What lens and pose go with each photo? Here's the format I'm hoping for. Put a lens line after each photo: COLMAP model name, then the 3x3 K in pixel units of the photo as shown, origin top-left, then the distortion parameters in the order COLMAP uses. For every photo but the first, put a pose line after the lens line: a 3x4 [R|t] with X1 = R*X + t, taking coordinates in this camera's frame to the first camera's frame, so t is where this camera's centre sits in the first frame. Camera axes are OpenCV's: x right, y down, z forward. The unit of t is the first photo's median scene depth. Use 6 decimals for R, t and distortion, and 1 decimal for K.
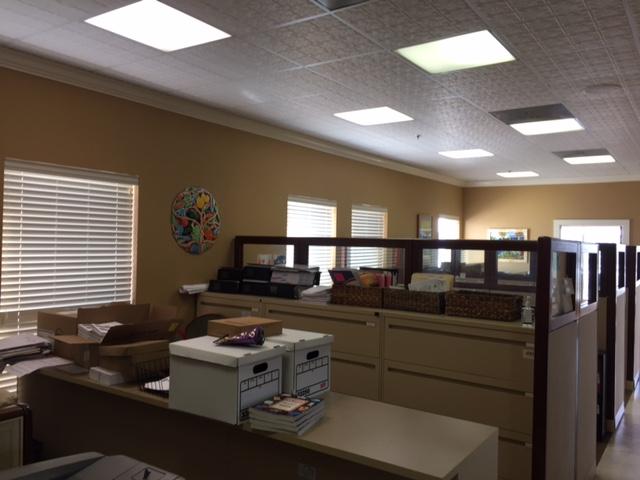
lens RADIAL K [[544.6, 0, 323.6], [0, 544.6, 238.8], [0, 0, 1]] dist [0.093533, -0.102891]
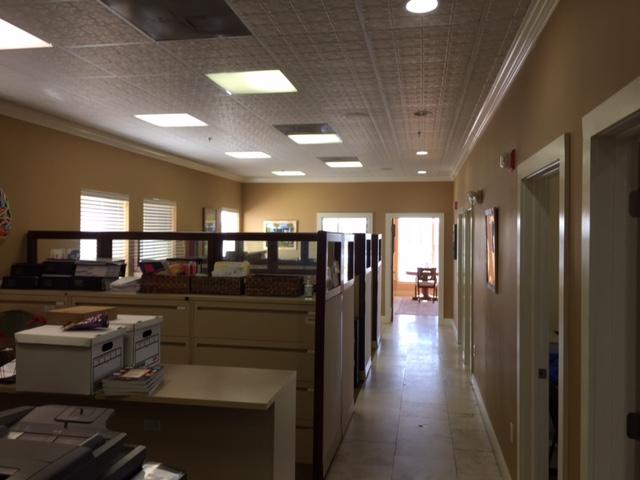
lens RADIAL K [[544.6, 0, 318.2], [0, 544.6, 240.0], [0, 0, 1]] dist [0.093533, -0.102891]
pose [[0.917479, -0.019076, 0.397328, -0.089823], [0.010751, 0.999674, 0.023169, -0.007554], [-0.397640, -0.016986, 0.917384, -0.139021]]
